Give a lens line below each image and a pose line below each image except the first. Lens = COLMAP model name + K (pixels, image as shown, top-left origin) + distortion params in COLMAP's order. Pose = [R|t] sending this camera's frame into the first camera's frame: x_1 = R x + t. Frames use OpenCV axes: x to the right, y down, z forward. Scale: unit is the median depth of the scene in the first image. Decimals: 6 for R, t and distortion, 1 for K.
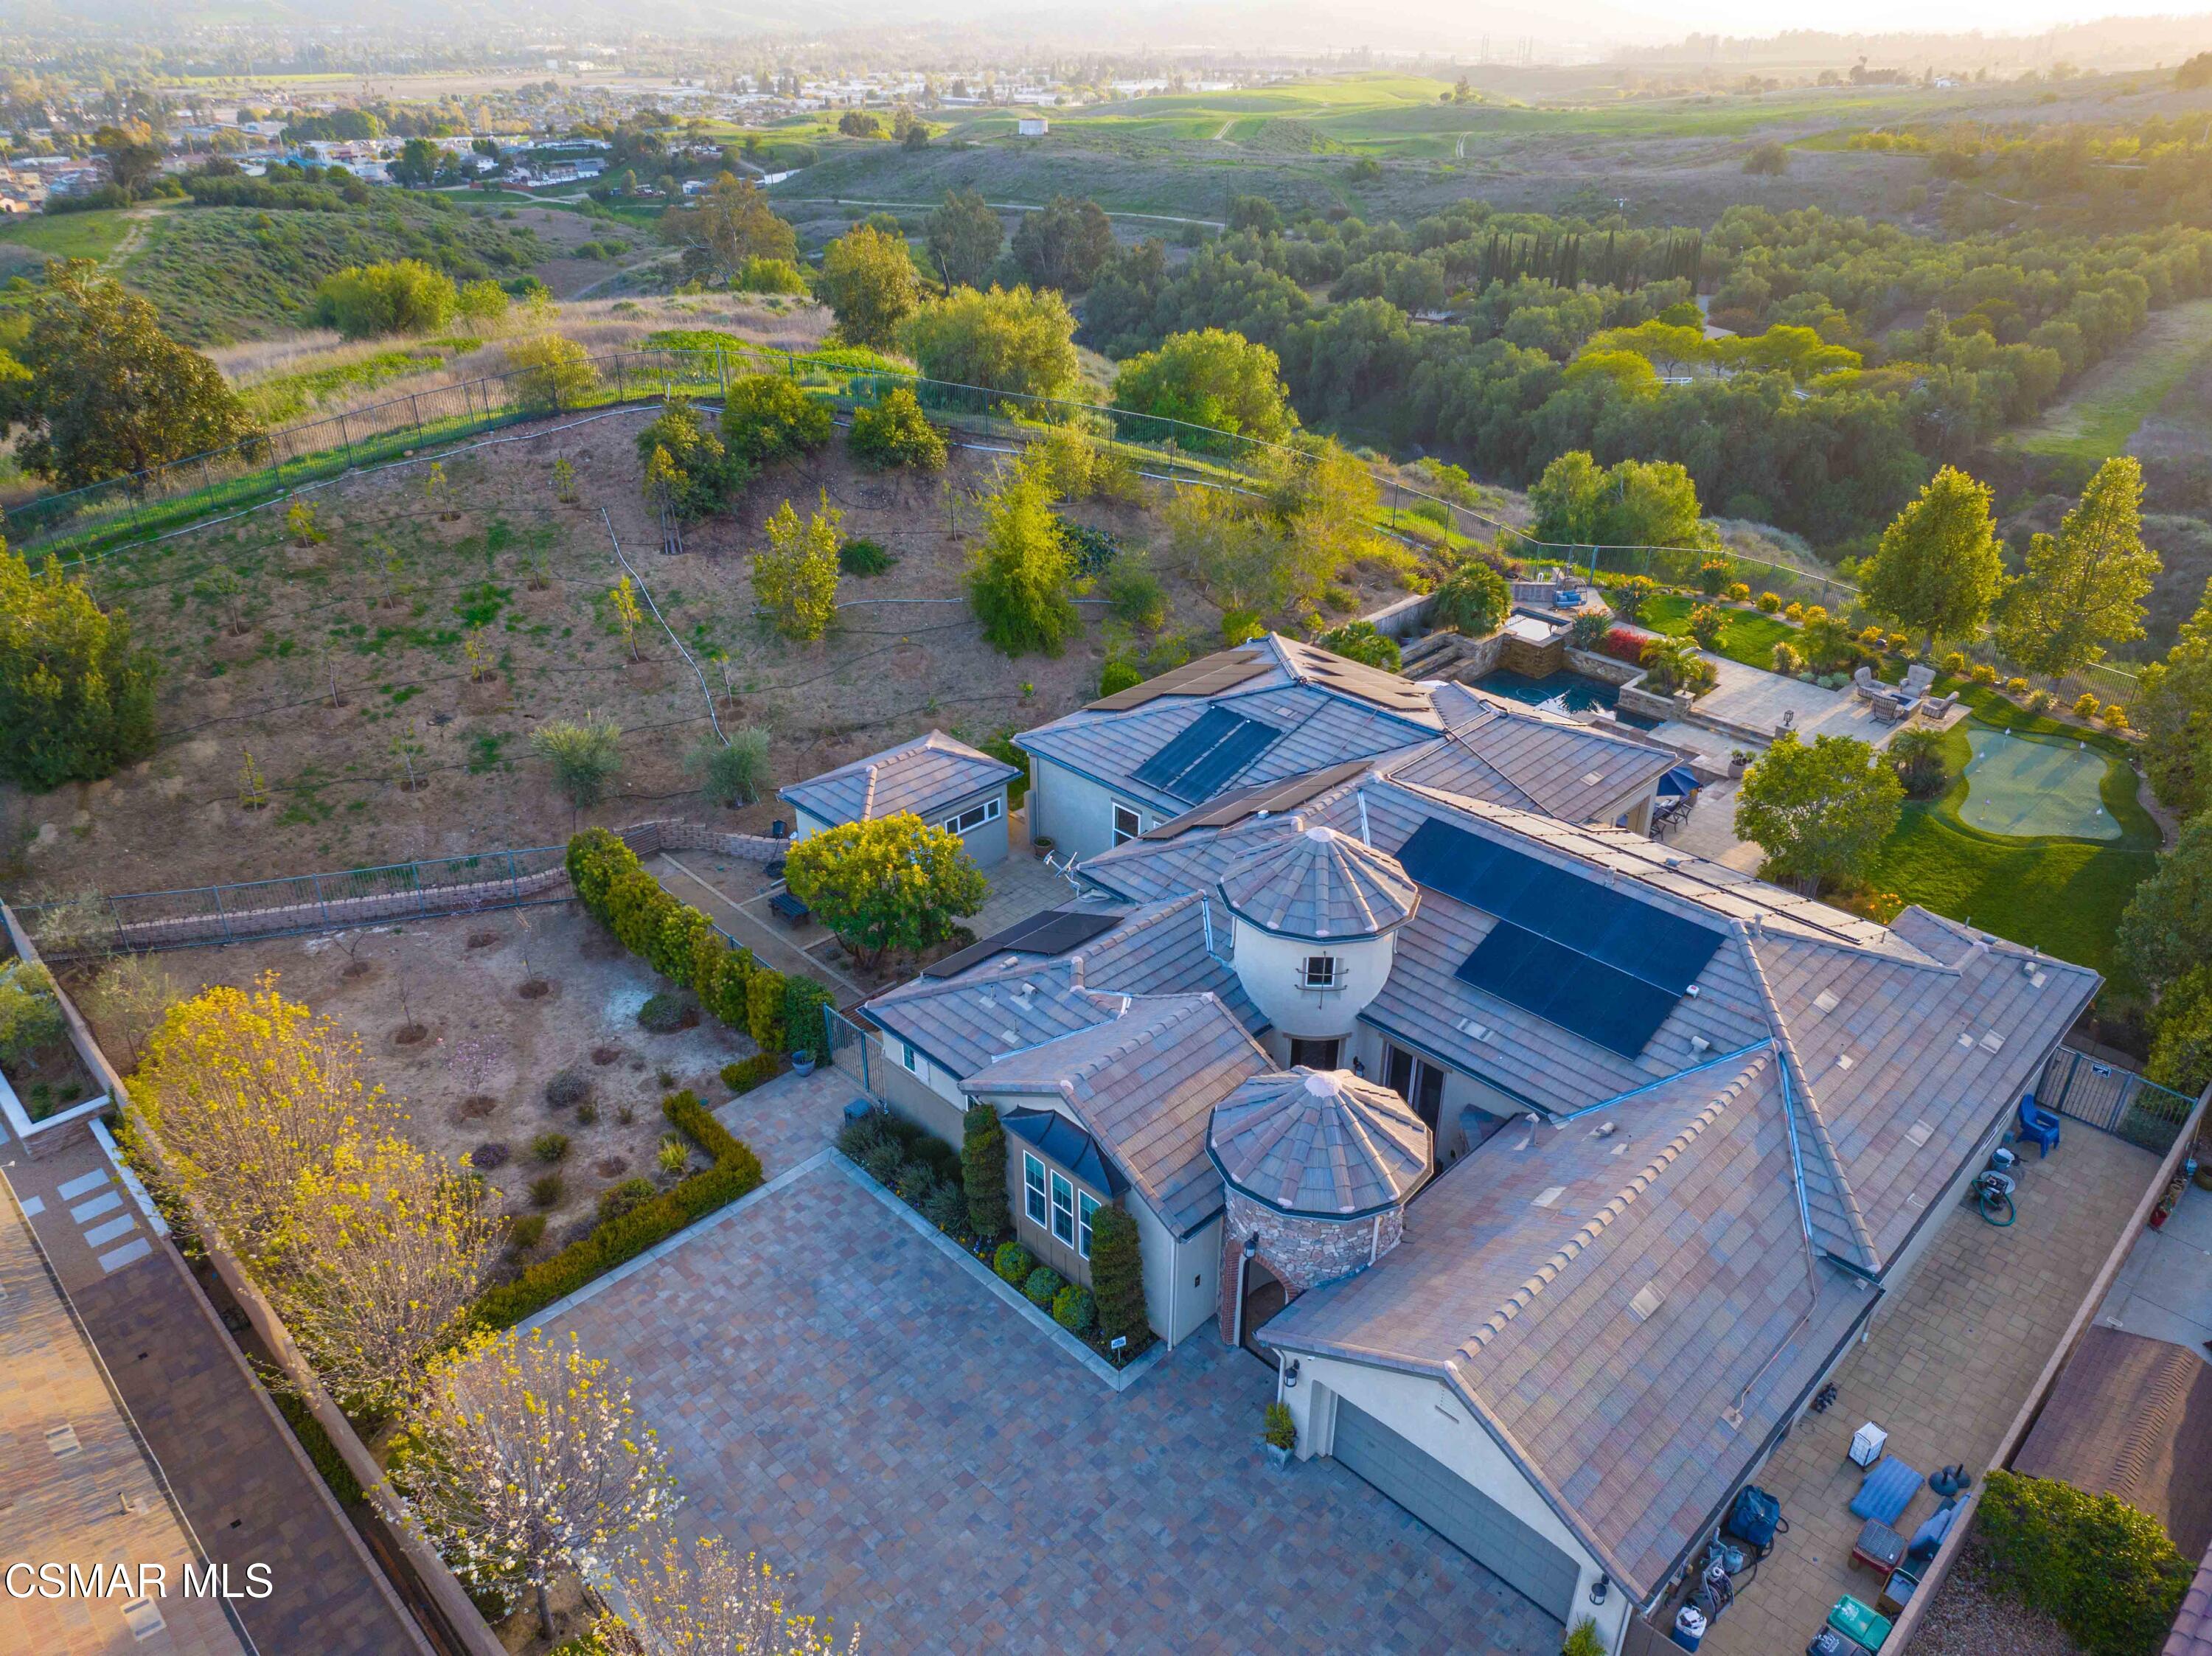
lens RADIAL K [[1554.6, 0, 1104.9], [0, 1554.6, 822.0], [0, 0, 1]] dist [-0.034501, -0.002766]
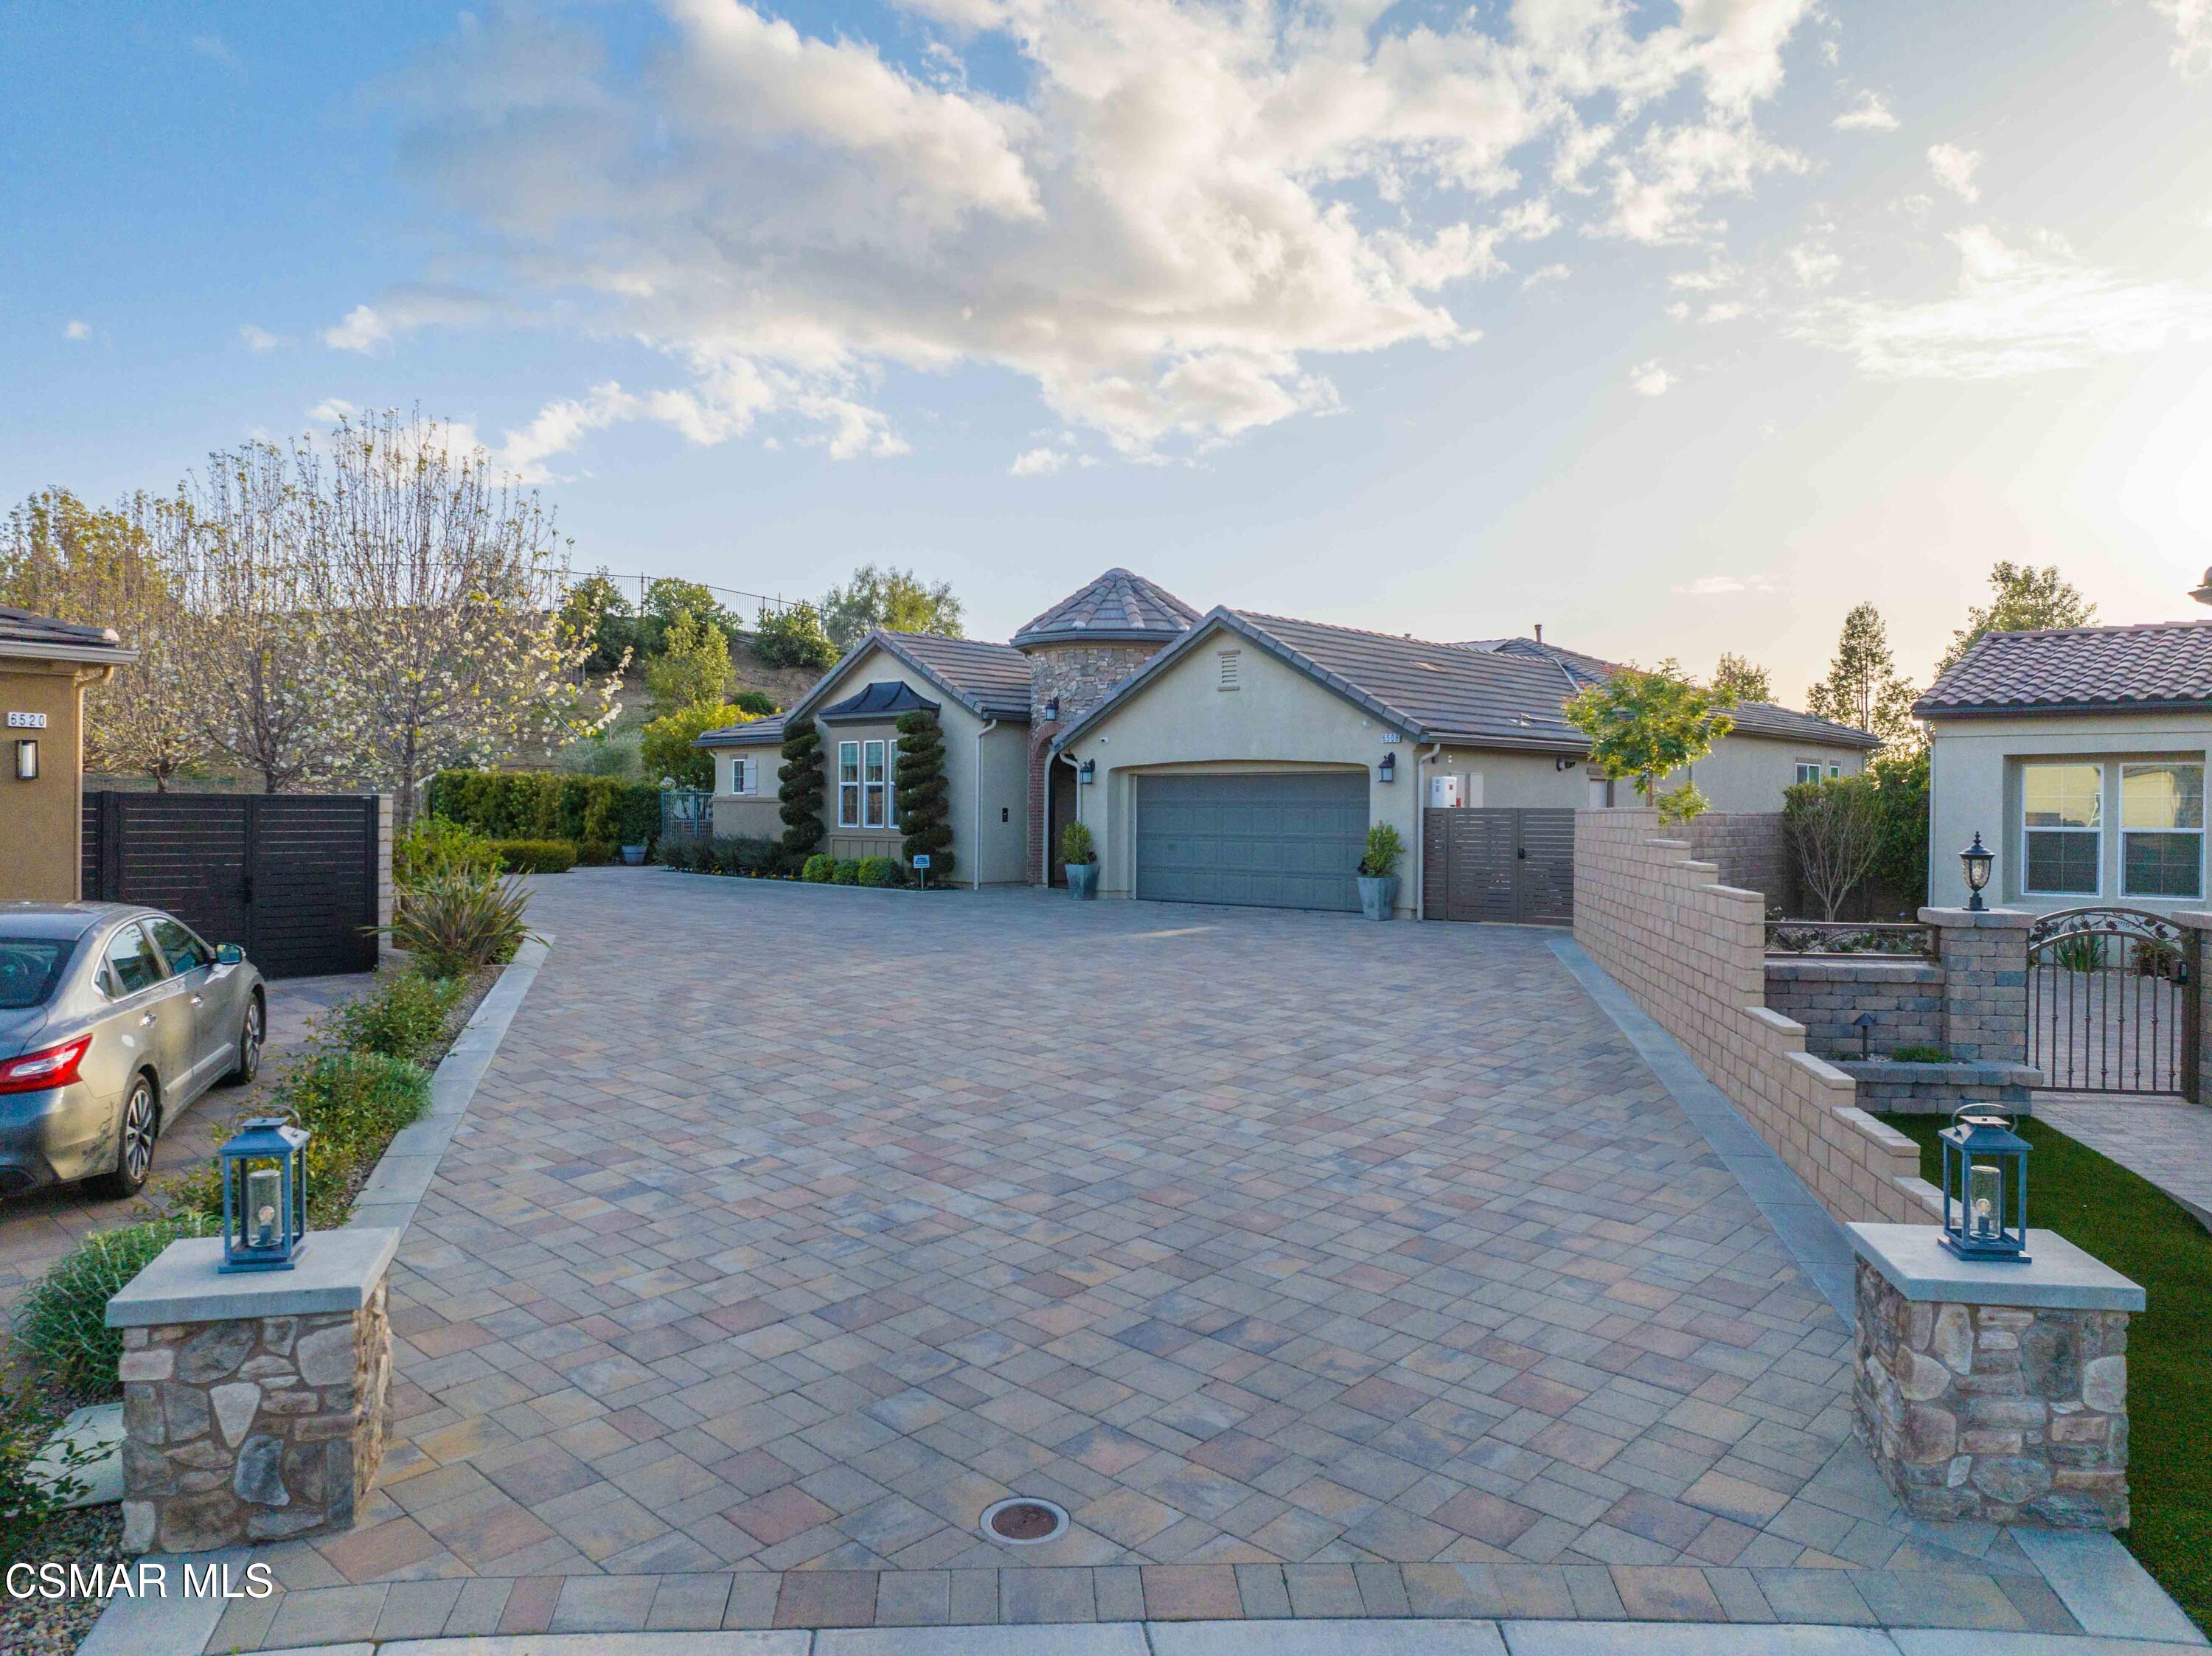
lens RADIAL K [[1554.6, 0, 1116.4], [0, 1554.6, 823.6], [0, 0, 1]] dist [-0.034501, -0.002766]
pose [[0.997695, 0.003176, 0.067785, 0.042366], [0.028897, 0.883920, -0.466745, 0.514686], [-0.061399, 0.467628, 0.881790, 0.071251]]
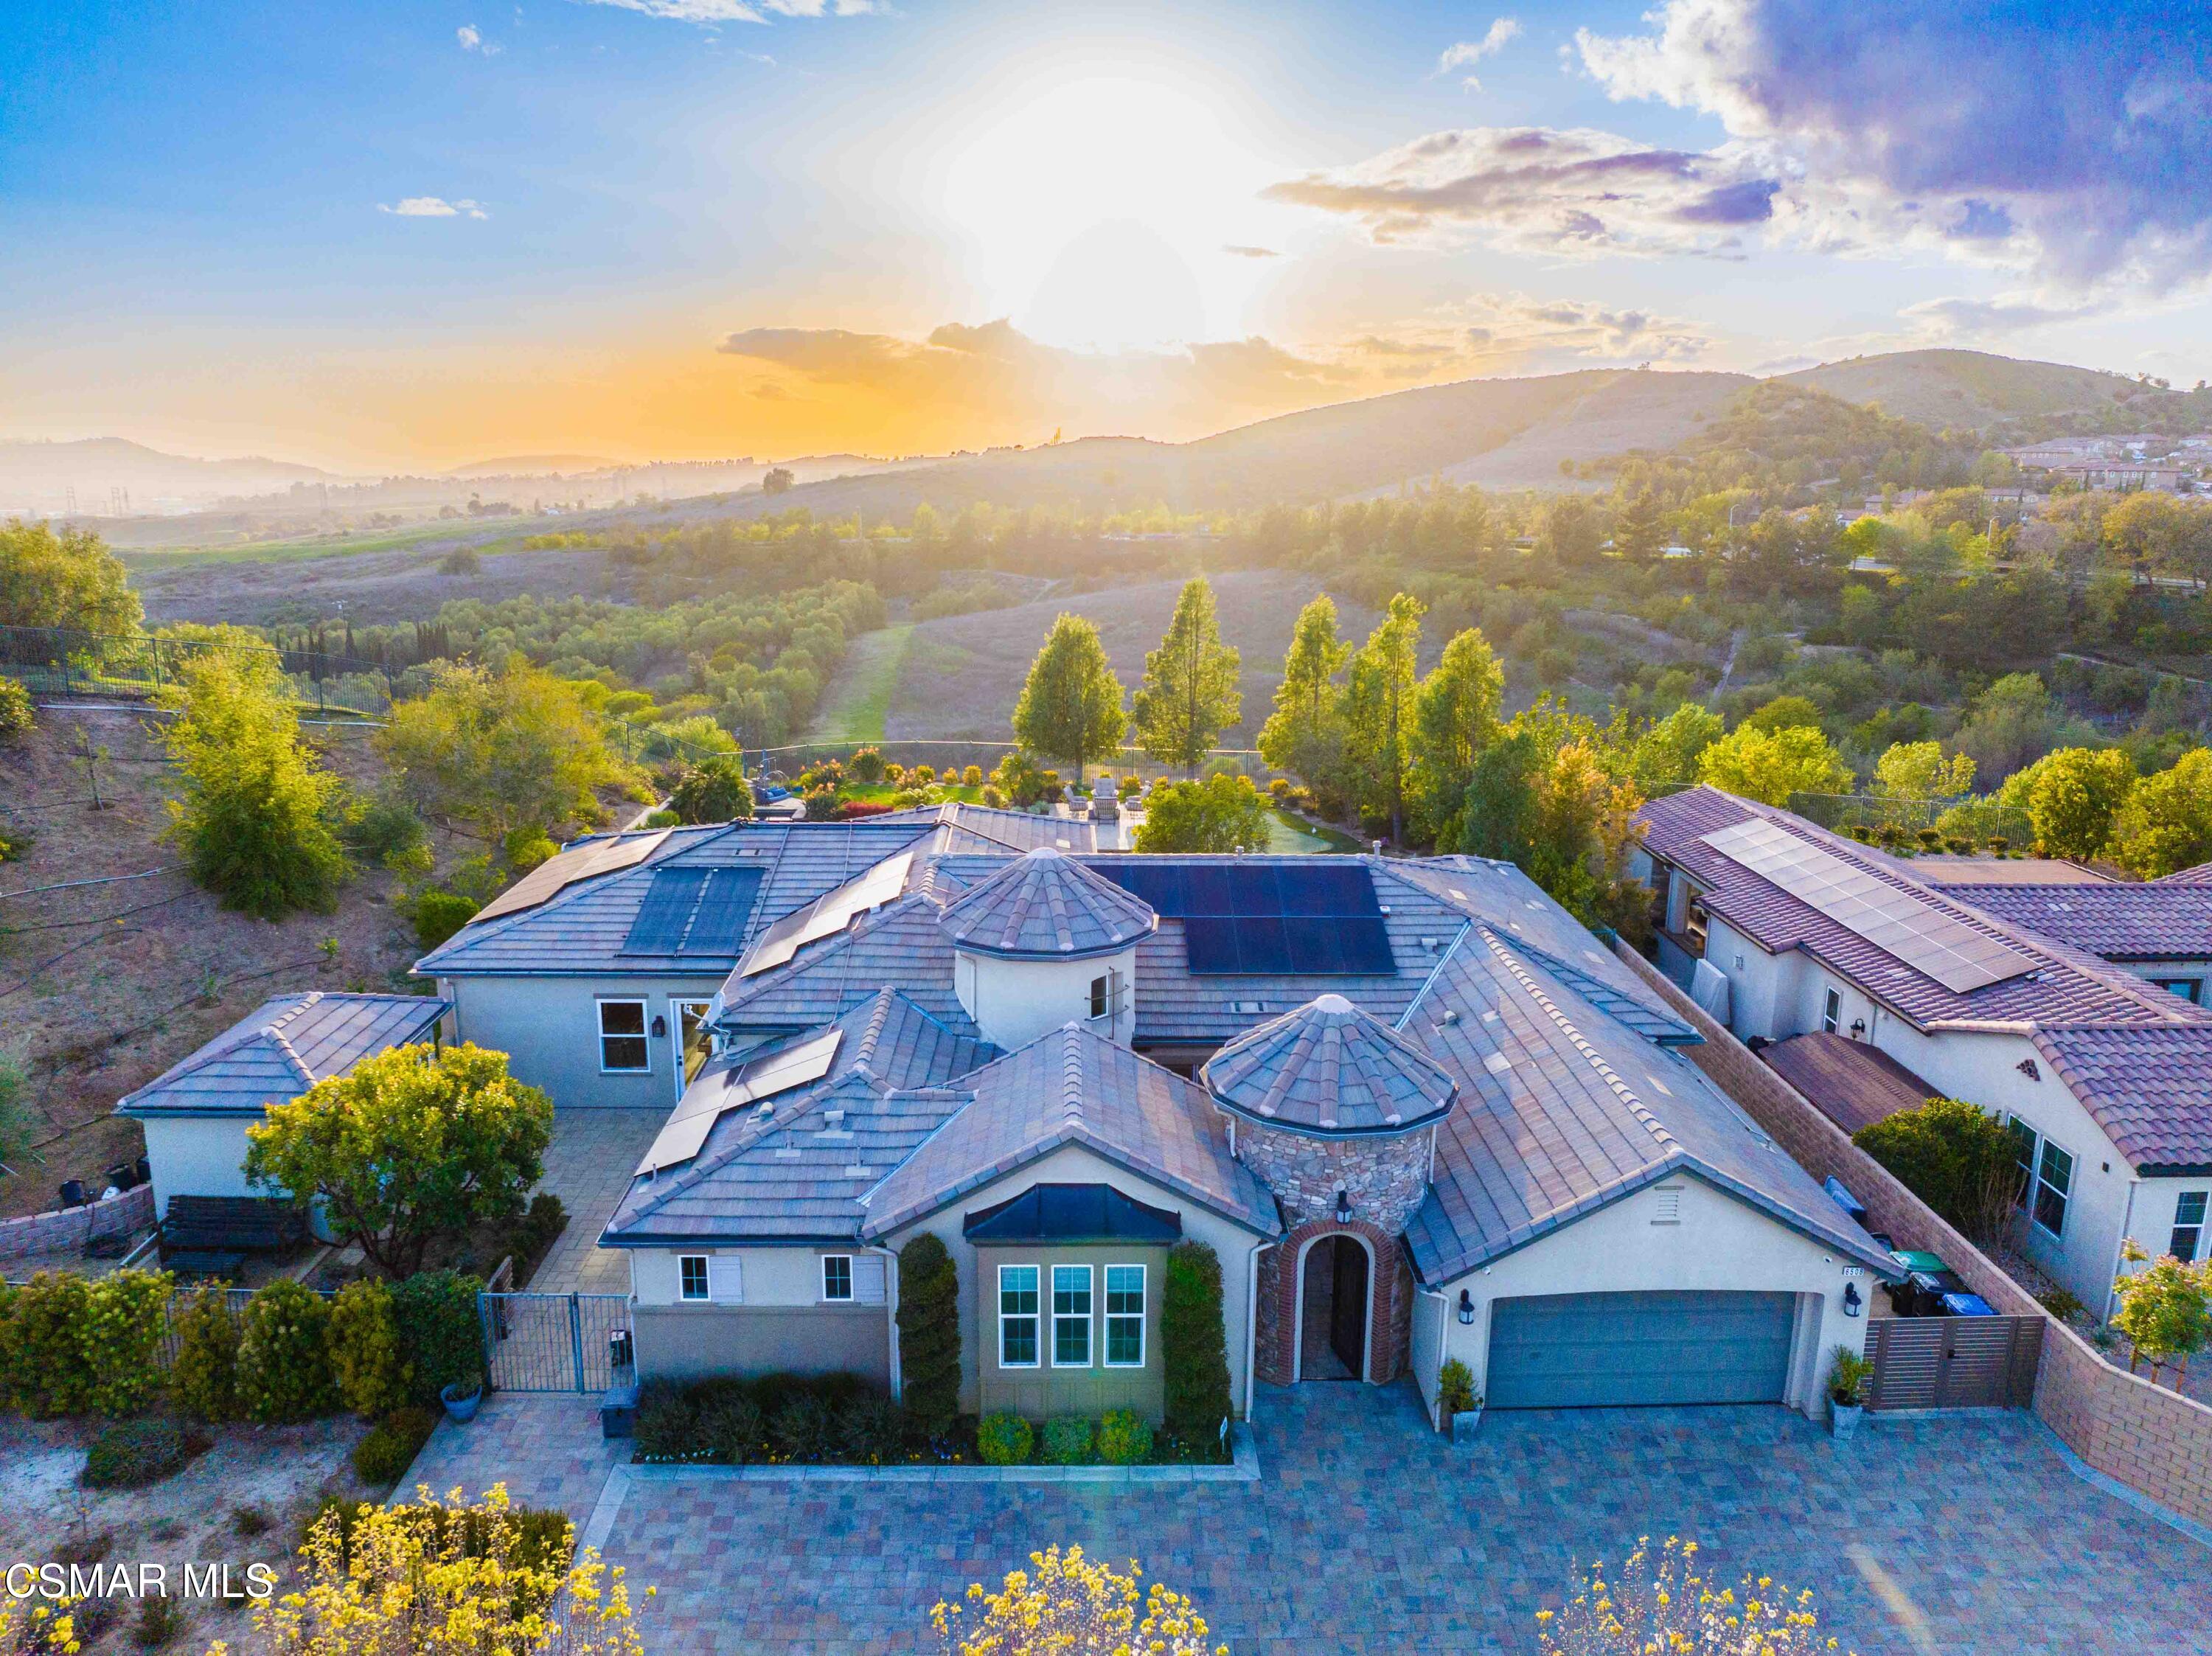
lens RADIAL K [[1554.6, 0, 1121.3], [0, 1554.6, 809.9], [0, 0, 1]] dist [-0.034501, -0.002766]
pose [[0.682181, -0.153915, 0.714800, -0.351819], [0.338311, 0.933099, -0.121952, 0.081196], [-0.648208, 0.325018, 0.688614, 0.260010]]
